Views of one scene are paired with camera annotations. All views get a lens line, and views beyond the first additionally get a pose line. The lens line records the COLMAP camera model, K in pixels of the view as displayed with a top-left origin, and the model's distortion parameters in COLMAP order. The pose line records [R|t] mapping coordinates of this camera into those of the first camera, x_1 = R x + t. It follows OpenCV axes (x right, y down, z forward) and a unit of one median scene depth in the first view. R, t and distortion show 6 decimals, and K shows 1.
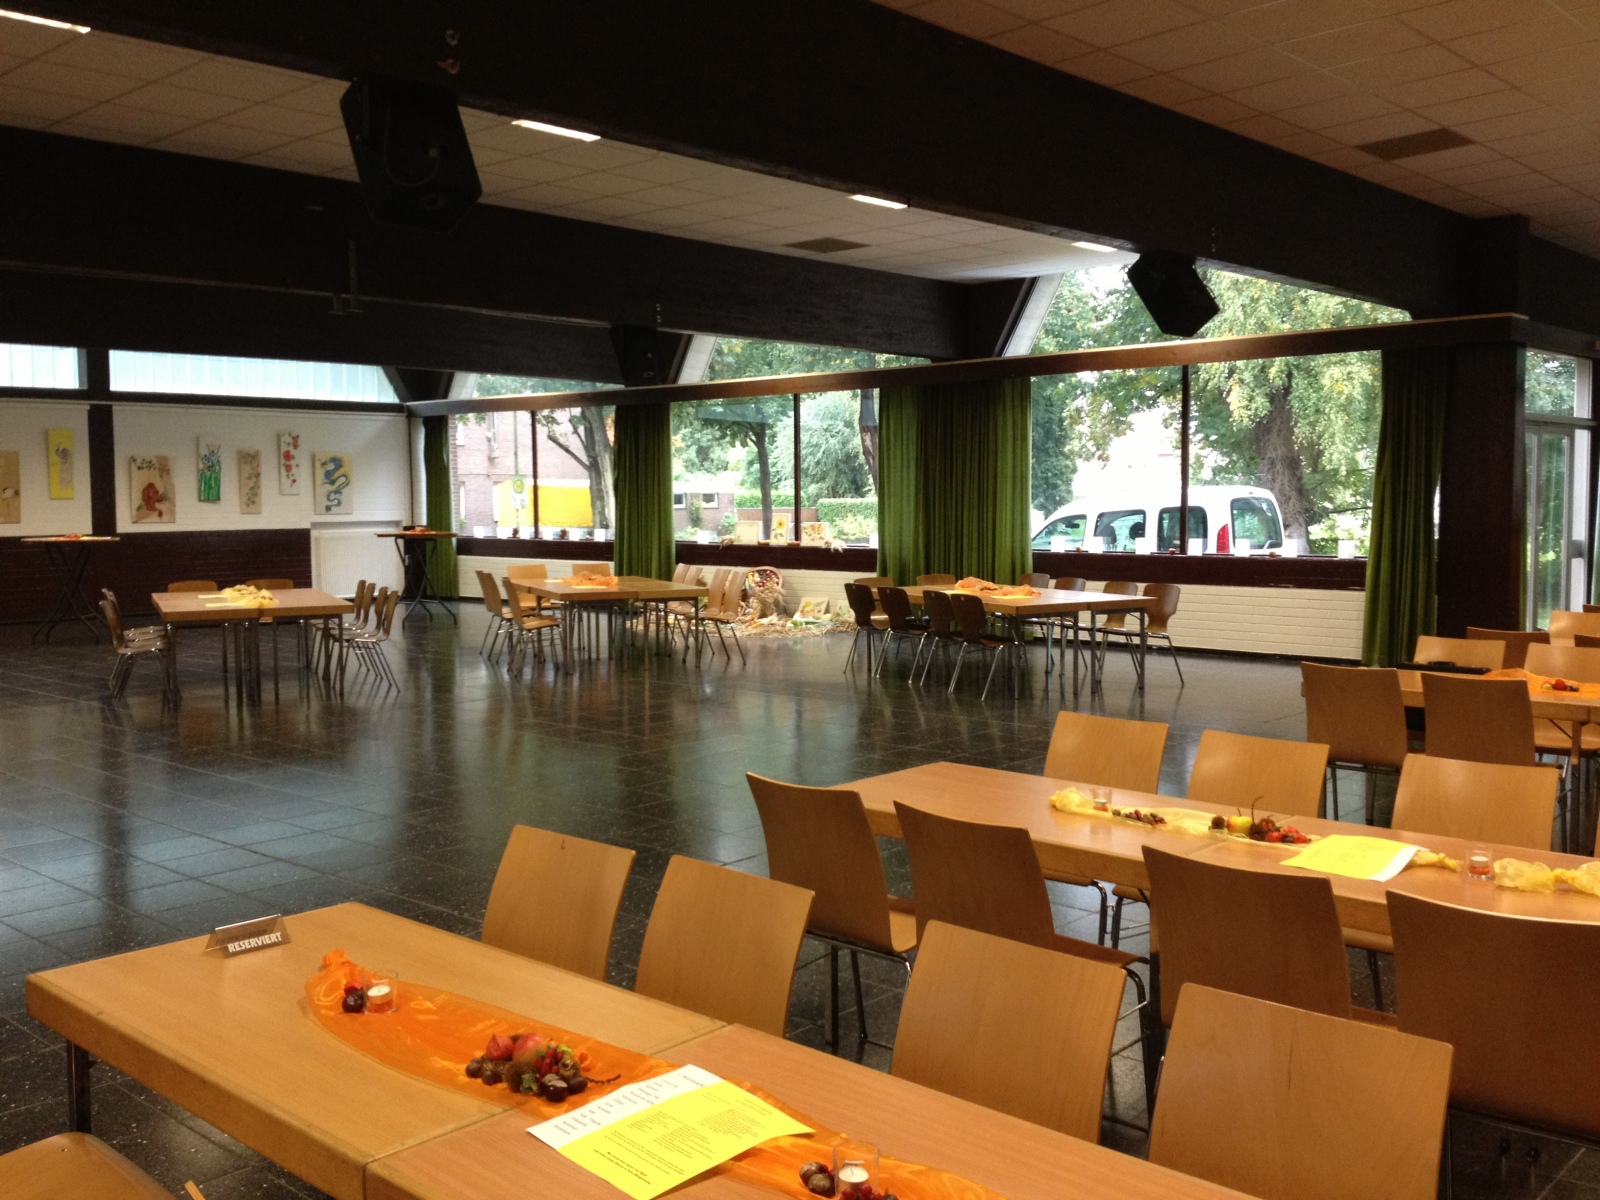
lens RADIAL K [[1495.8, 0, 800.0], [0, 1495.8, 600.0], [0, 0, 1]] dist [0.159541, -0.344740]
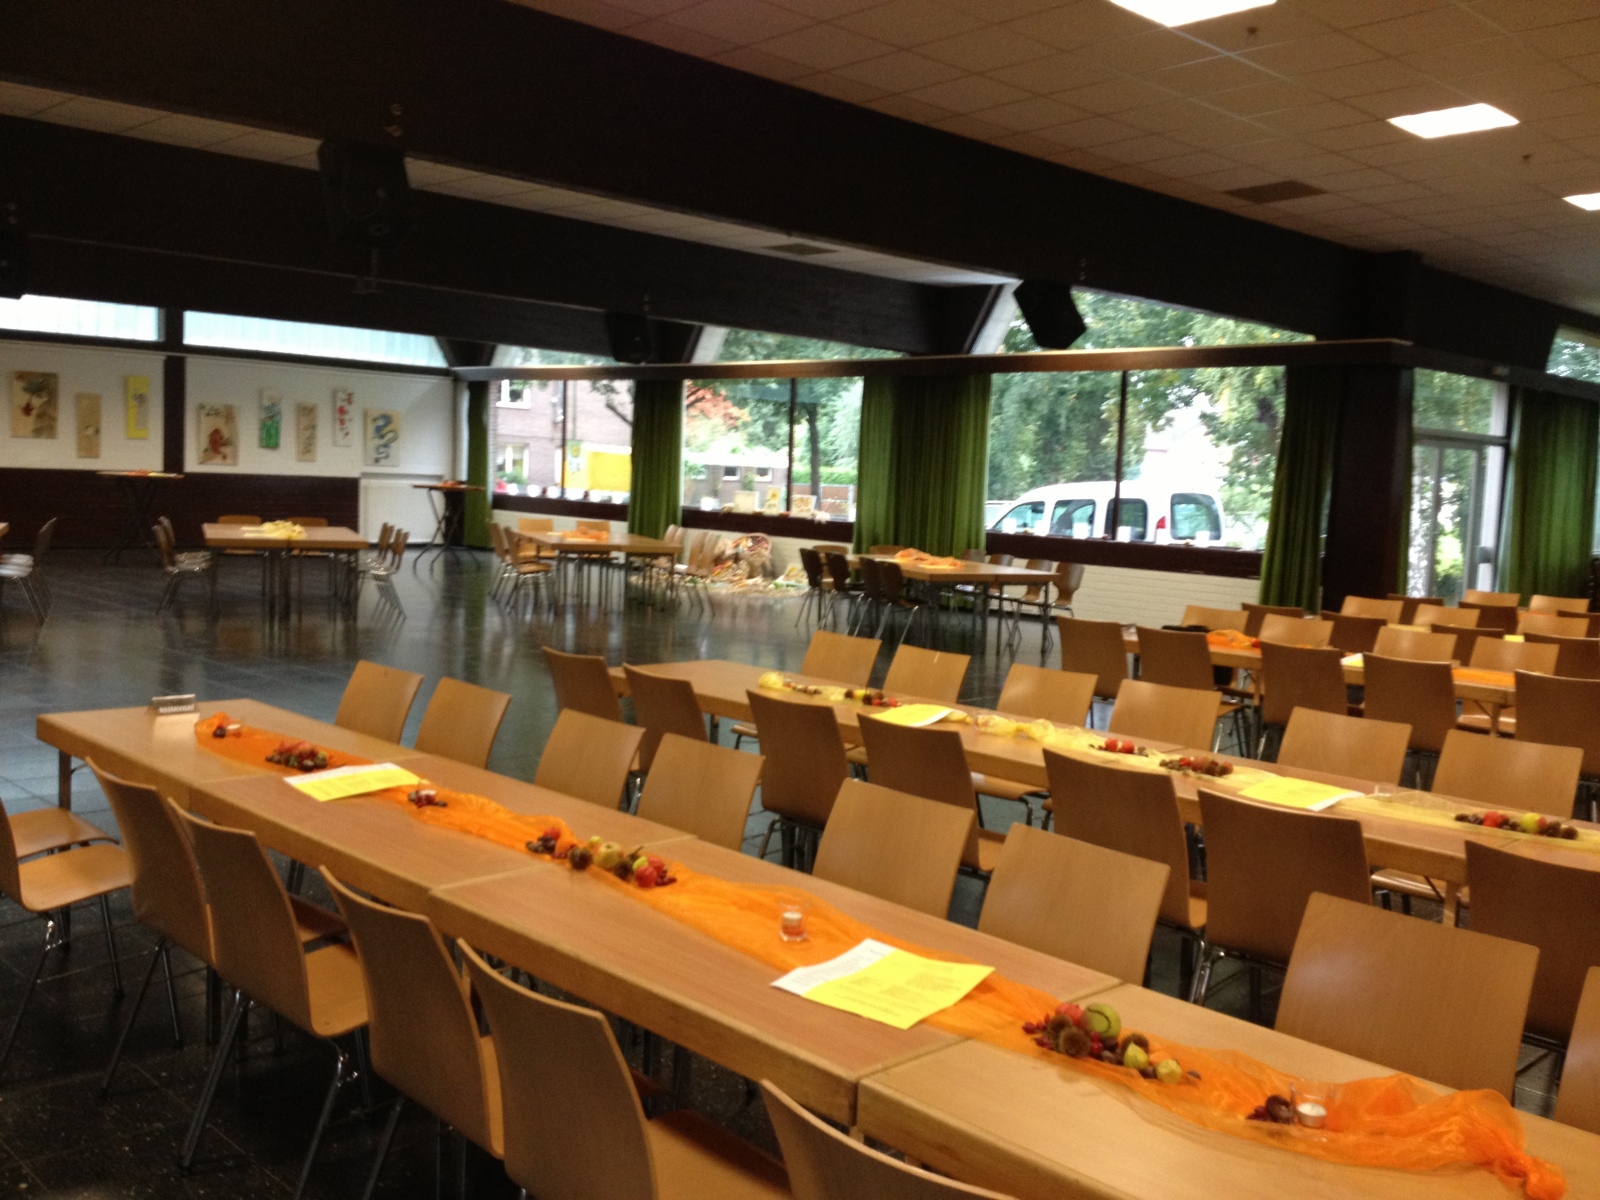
lens RADIAL K [[1495.8, 0, 800.0], [0, 1495.8, 600.0], [0, 0, 1]] dist [0.159541, -0.344740]
pose [[0.997259, 0.056491, -0.047785, 0.064721], [-0.055797, 0.998318, 0.015726, 0.007688], [0.048593, -0.013017, 0.998734, -0.101396]]
